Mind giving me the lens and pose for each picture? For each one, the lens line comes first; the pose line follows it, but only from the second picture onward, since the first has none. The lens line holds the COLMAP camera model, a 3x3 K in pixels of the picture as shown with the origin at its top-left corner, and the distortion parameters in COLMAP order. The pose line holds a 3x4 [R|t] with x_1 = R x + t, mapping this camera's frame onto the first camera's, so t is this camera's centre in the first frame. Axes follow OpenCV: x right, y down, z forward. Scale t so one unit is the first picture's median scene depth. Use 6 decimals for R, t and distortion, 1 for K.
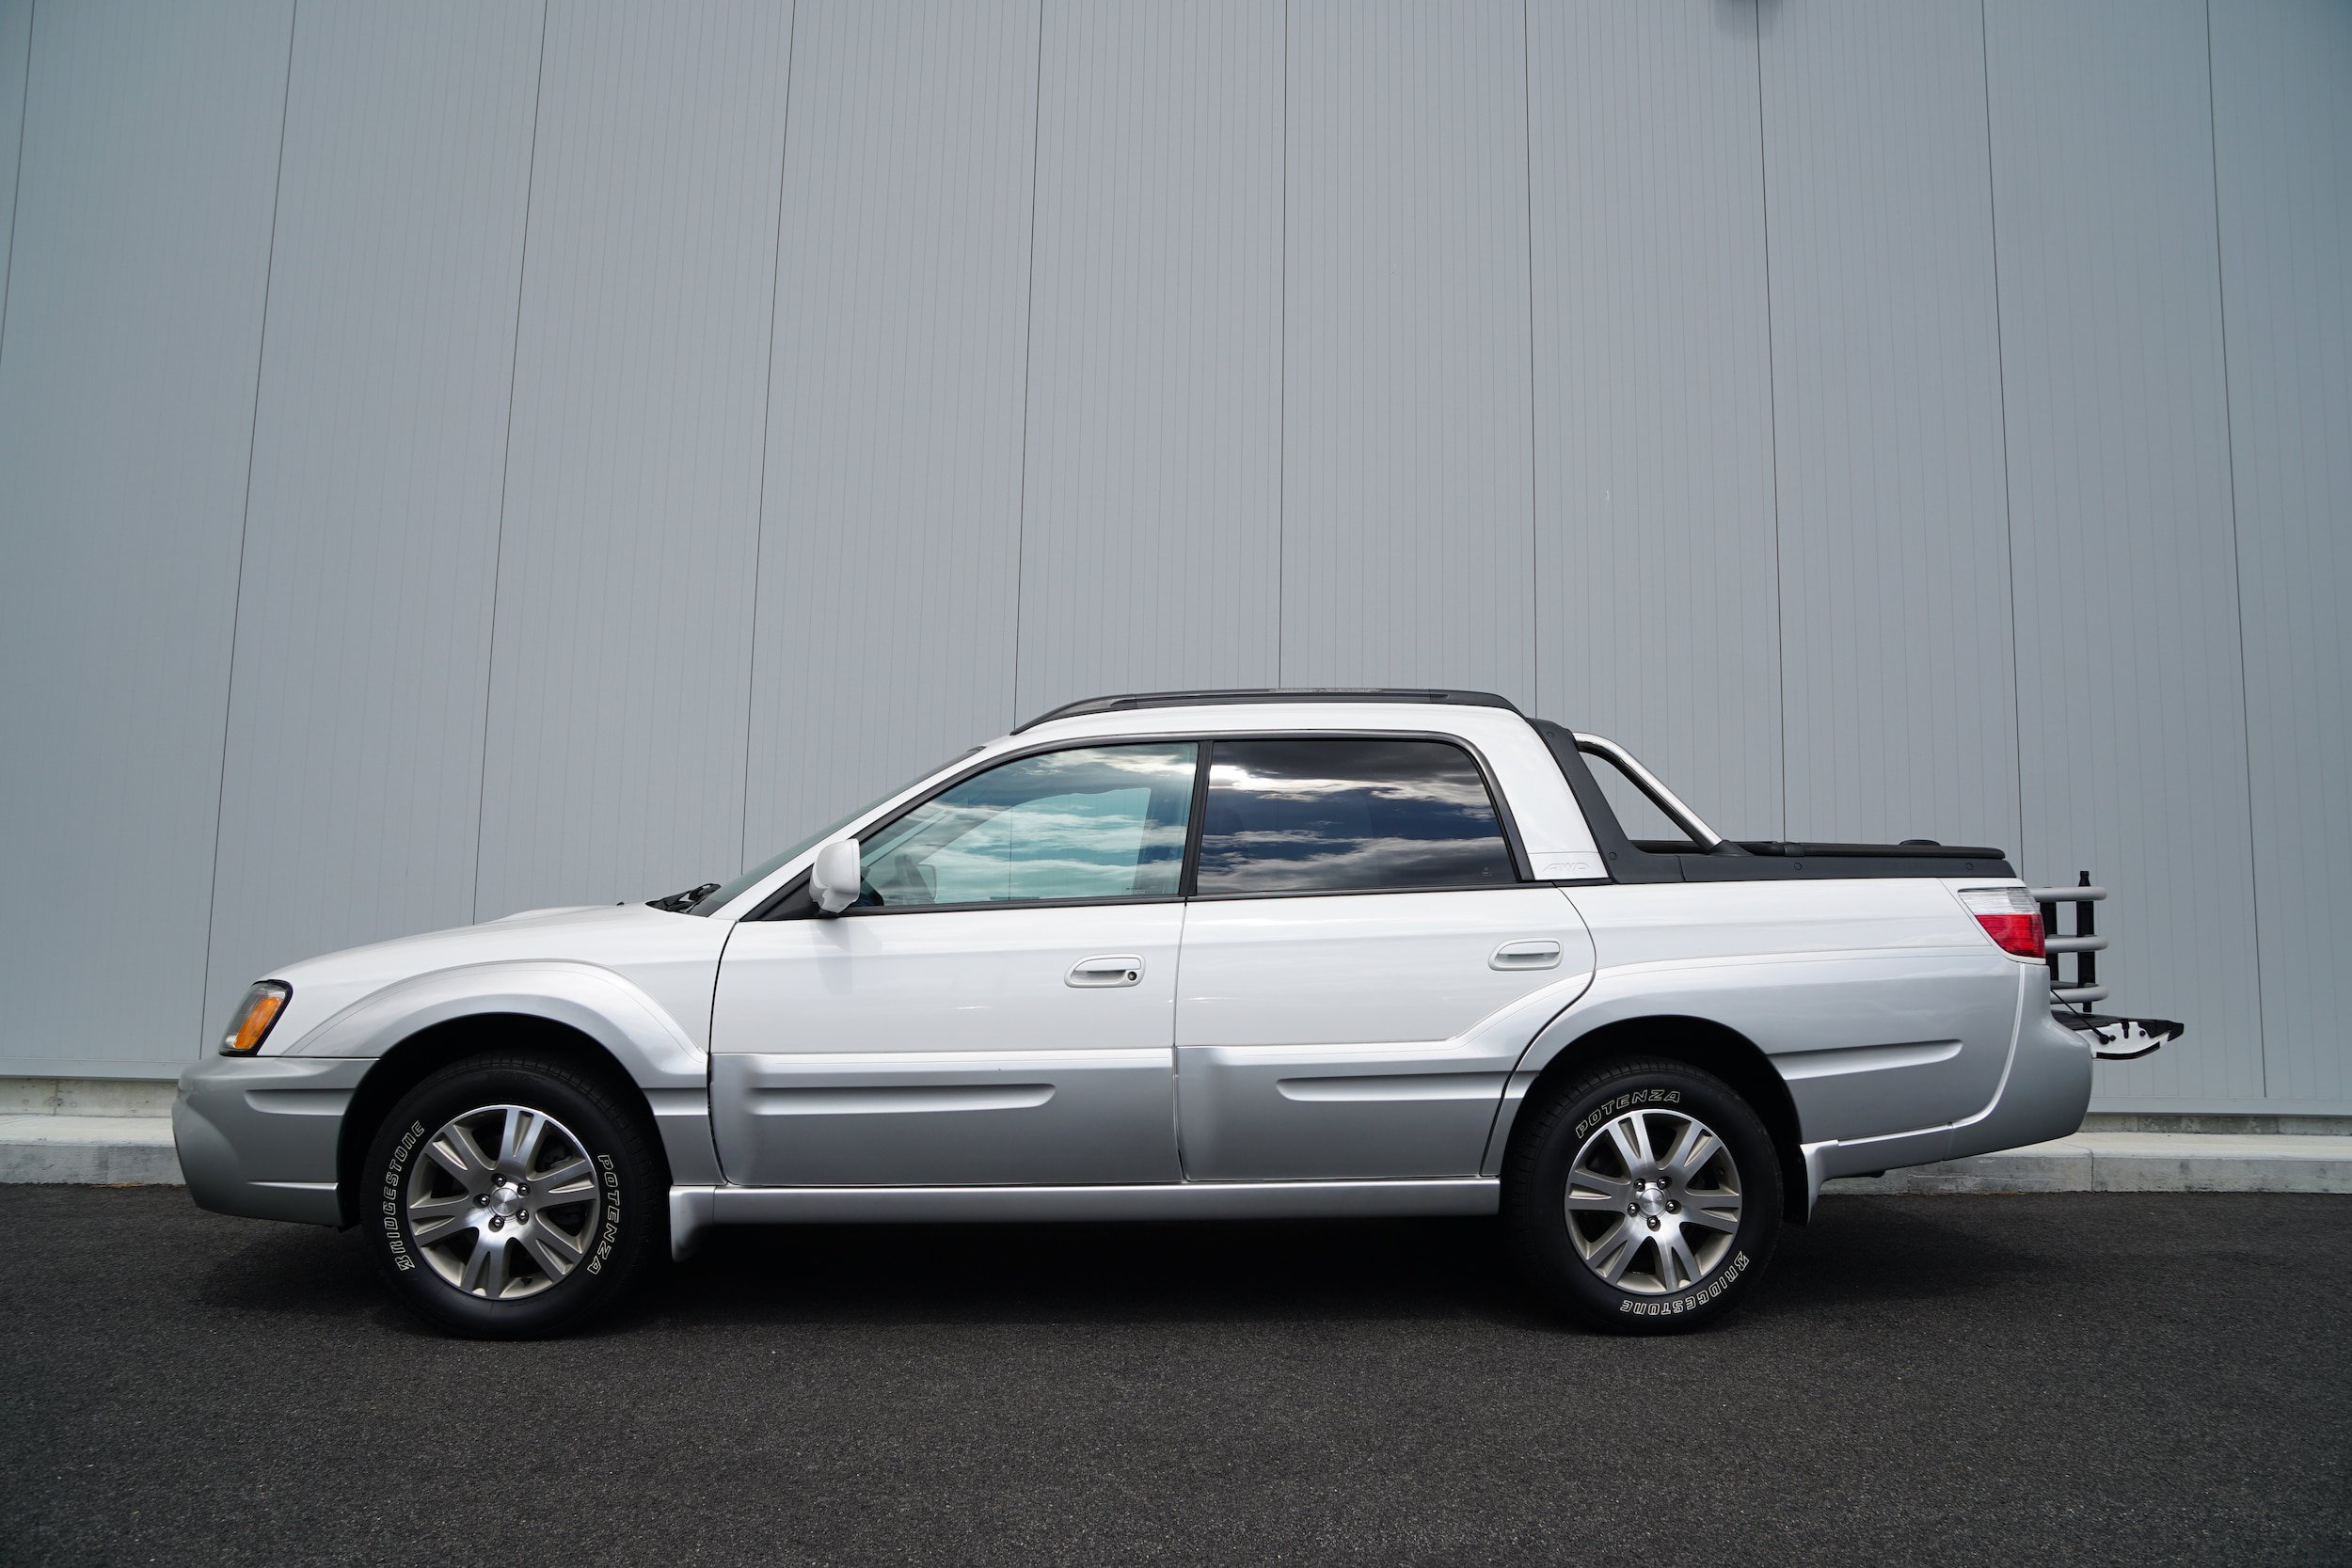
lens RADIAL K [[1889.0, 0, 1147.8], [0, 1889.0, 680.3], [0, 0, 1]] dist [-0.103296, 0.097850]
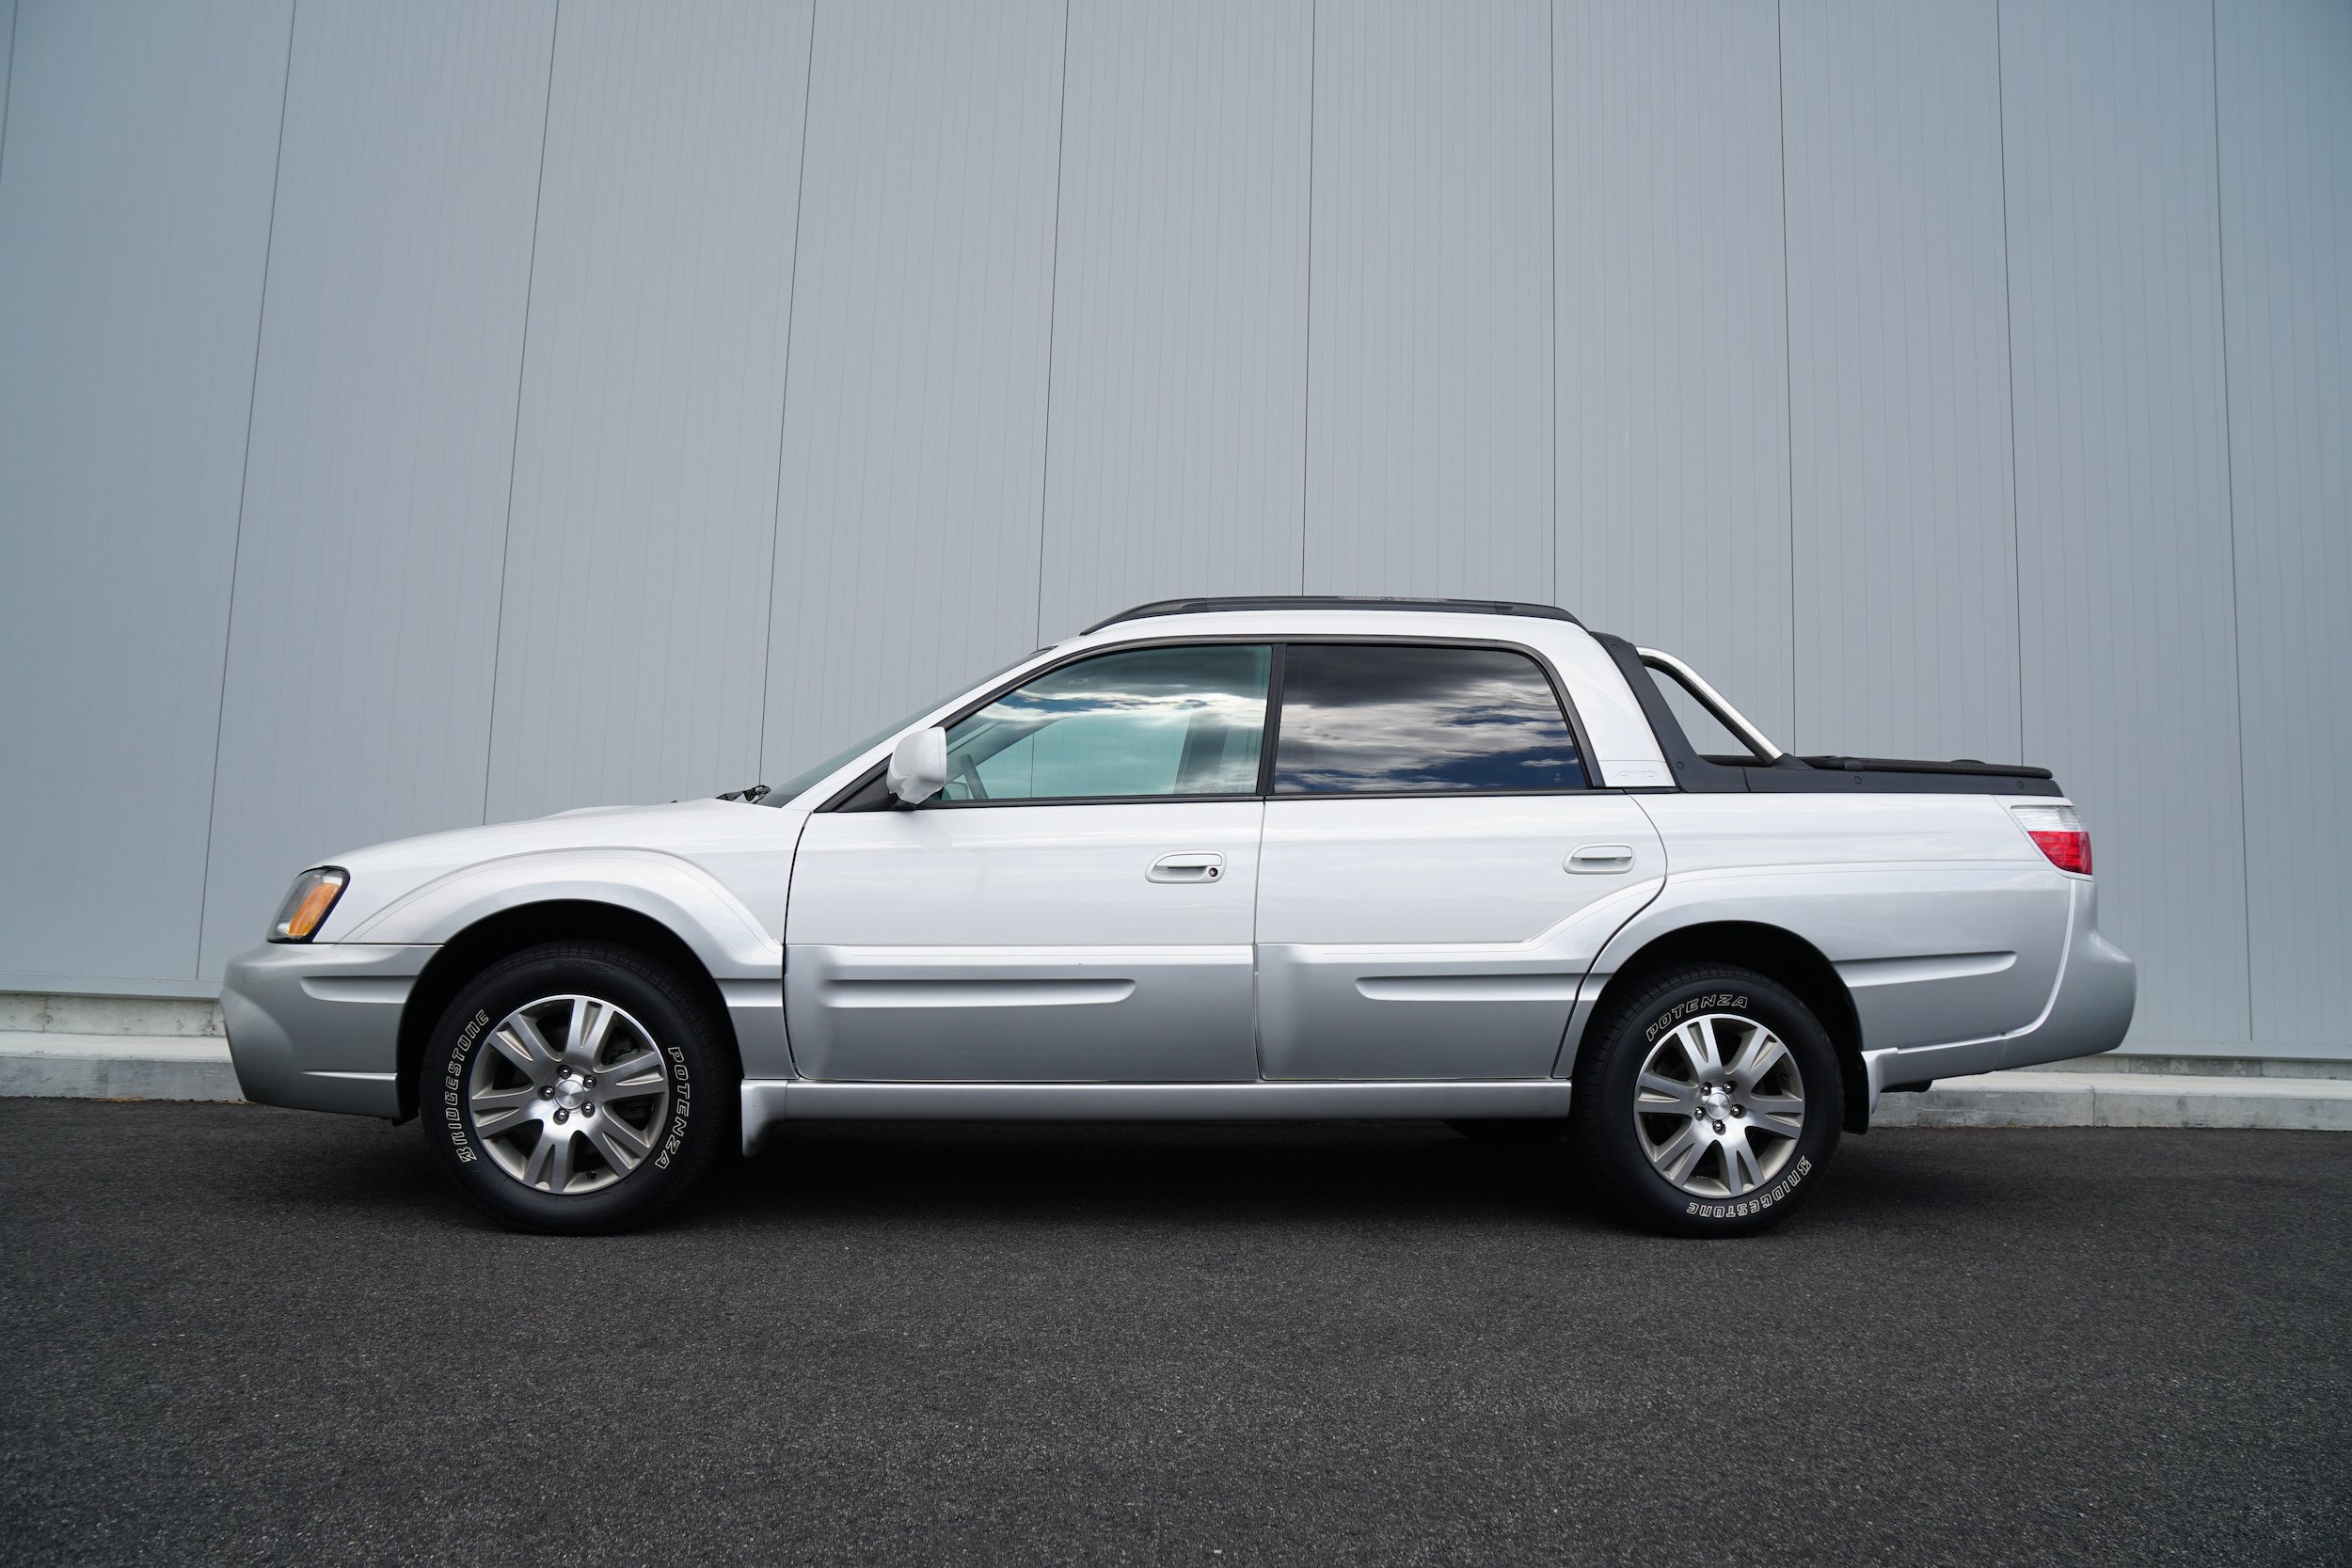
lens RADIAL K [[1889.0, 0, 1137.6], [0, 1889.0, 678.5], [0, 0, 1]] dist [-0.103296, 0.097850]
pose [[0.998660, 0.019875, 0.047787, -0.098806], [-0.019885, 0.999802, -0.000270, 0.056286], [-0.047783, -0.000680, 0.998858, 0.007051]]
